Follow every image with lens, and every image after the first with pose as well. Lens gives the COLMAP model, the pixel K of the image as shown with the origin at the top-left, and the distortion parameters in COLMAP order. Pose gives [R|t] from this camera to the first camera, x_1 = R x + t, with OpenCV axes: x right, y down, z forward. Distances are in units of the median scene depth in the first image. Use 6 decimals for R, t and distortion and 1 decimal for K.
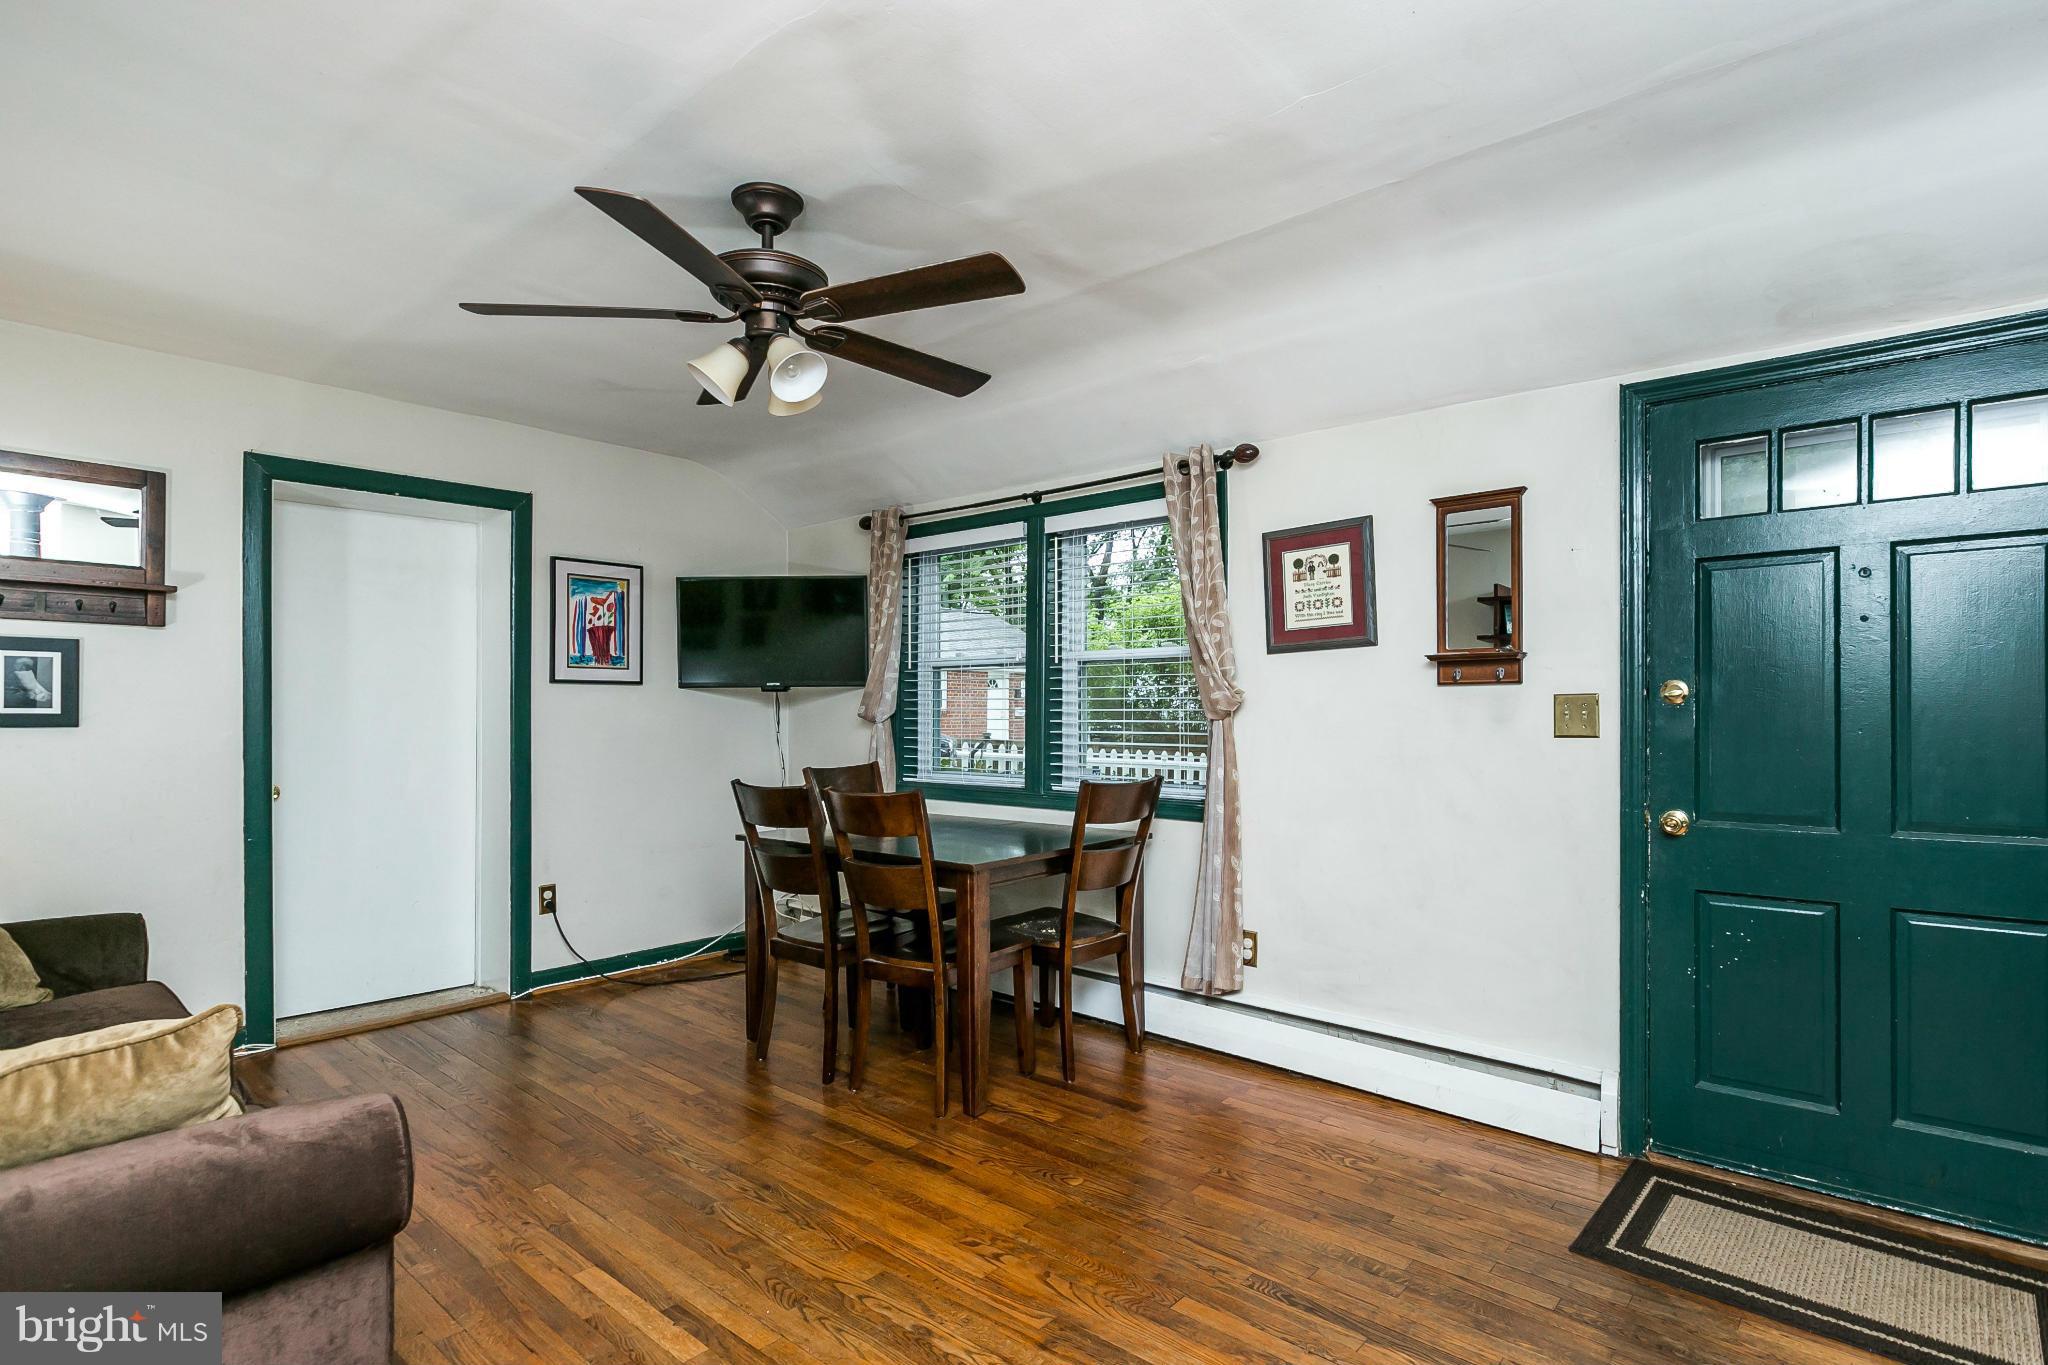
lens RADIAL K [[1036.4, 0, 994.3], [0, 1036.4, 683.2], [0, 0, 1]] dist [0.001978, 0.000449]
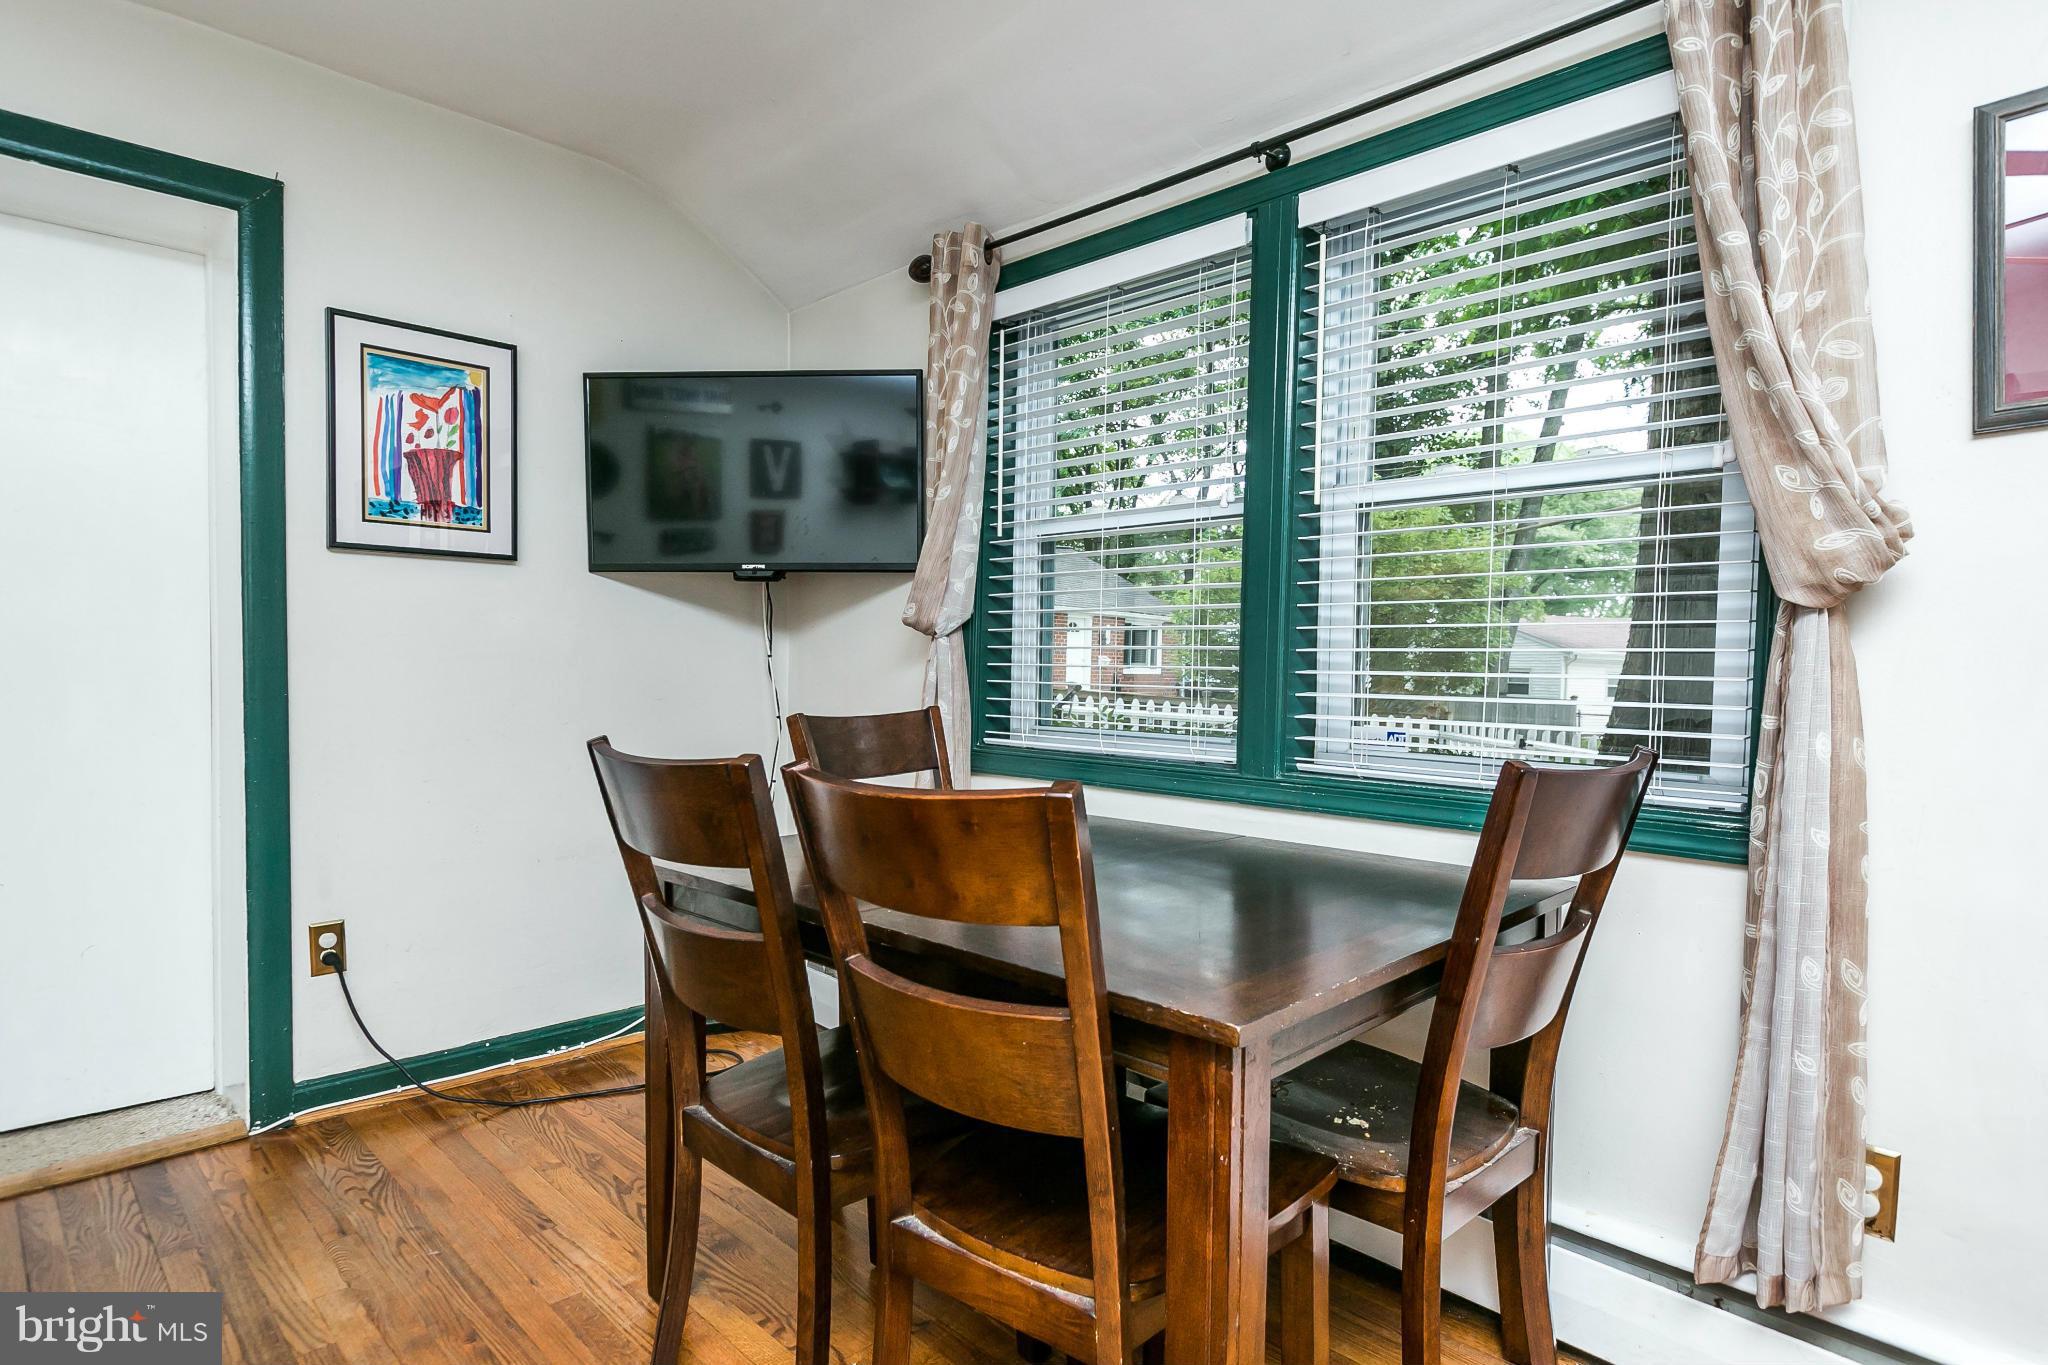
lens RADIAL K [[1100.2, 0, 1043.4], [0, 1100.2, 717.2], [0, 0, 1]] dist [-0.001586, -0.000903]
pose [[0.999664, 0.019610, -0.016962, -0.049900], [-0.018299, 0.997072, 0.074251, 0.038751], [0.018368, -0.073915, 0.997095, 0.447661]]
